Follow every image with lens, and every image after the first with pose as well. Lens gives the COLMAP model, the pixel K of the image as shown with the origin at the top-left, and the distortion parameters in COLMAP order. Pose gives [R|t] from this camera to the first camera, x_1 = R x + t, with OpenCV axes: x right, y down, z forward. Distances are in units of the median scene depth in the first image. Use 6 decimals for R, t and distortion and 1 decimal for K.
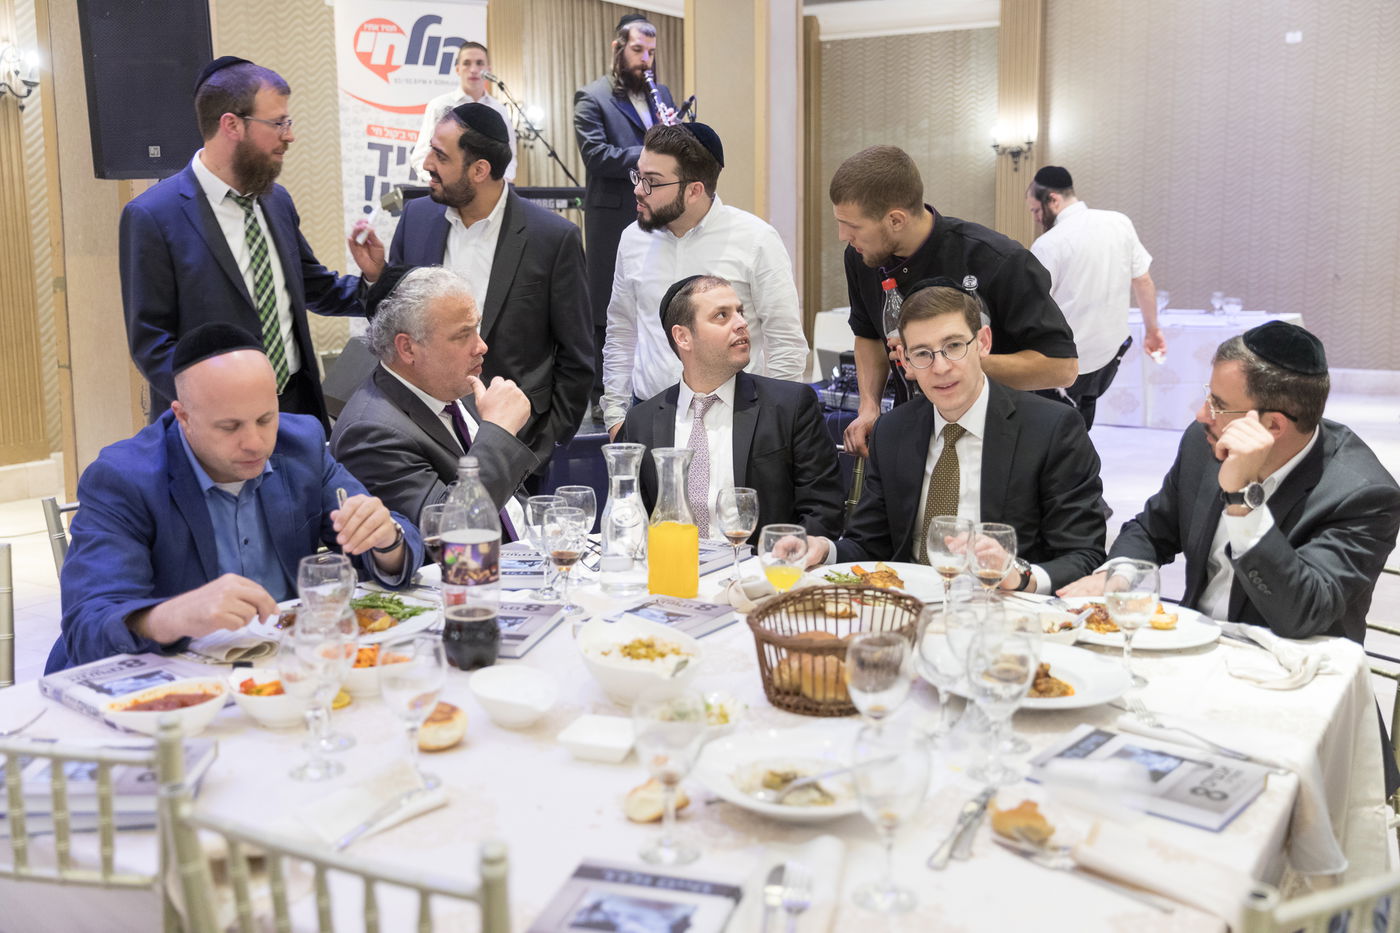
lens RADIAL K [[1499.5, 0, 701.4], [0, 1499.5, 473.4], [0, 0, 1]] dist [0.004033, 0.000000]
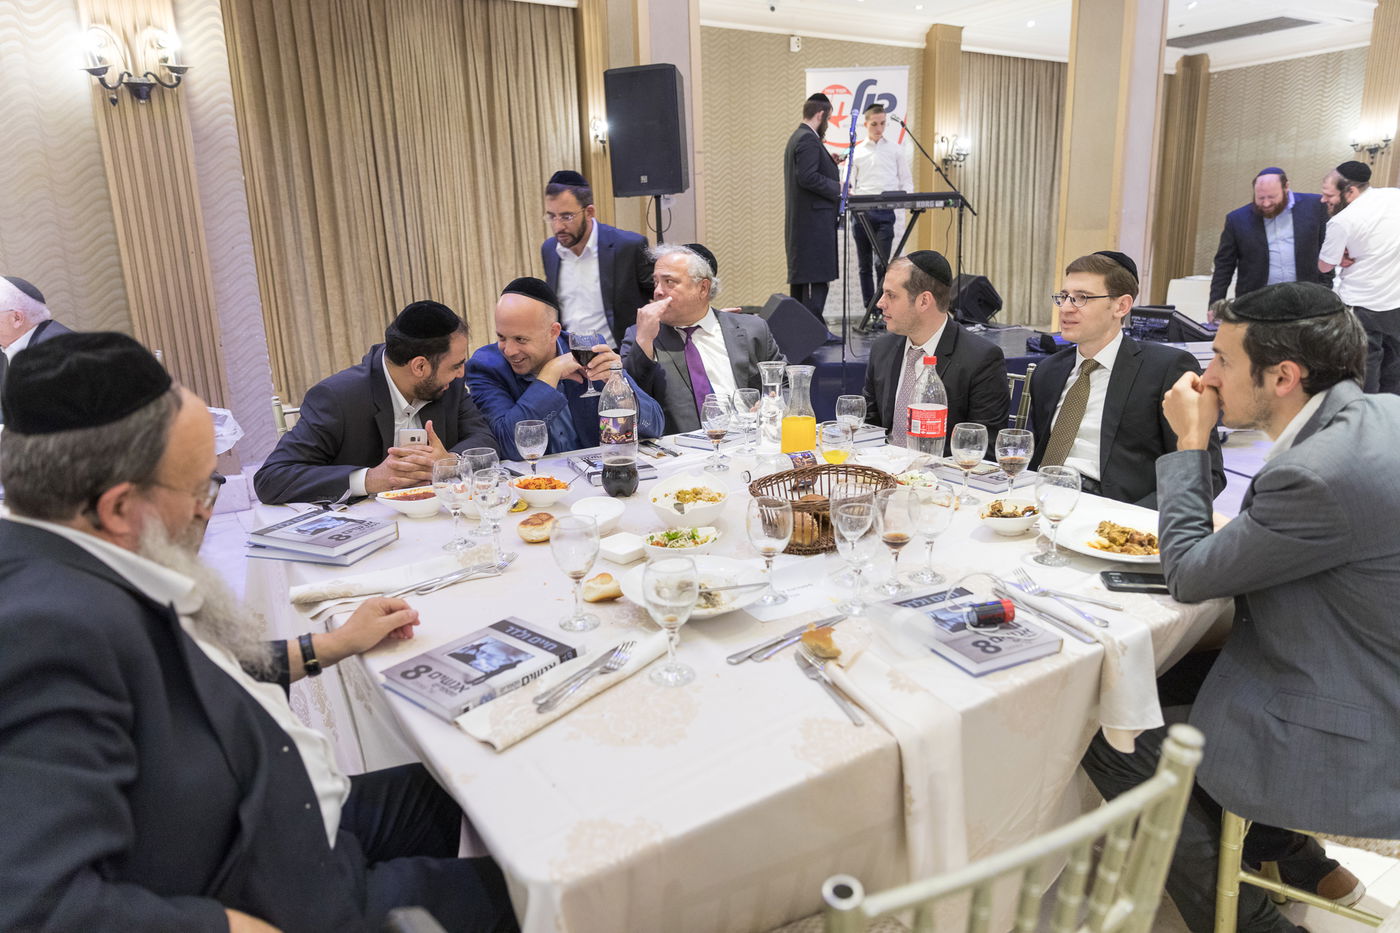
lens RADIAL K [[938.3, 0, 715.4], [0, 938.3, 466.5], [0, 0, 1]] dist [0.015383, -0.007712]
pose [[0.891384, 0.087425, -0.444737, 0.143242], [-0.049987, 0.994198, 0.095248, -0.000371], [0.450483, -0.062671, 0.890583, 0.064109]]
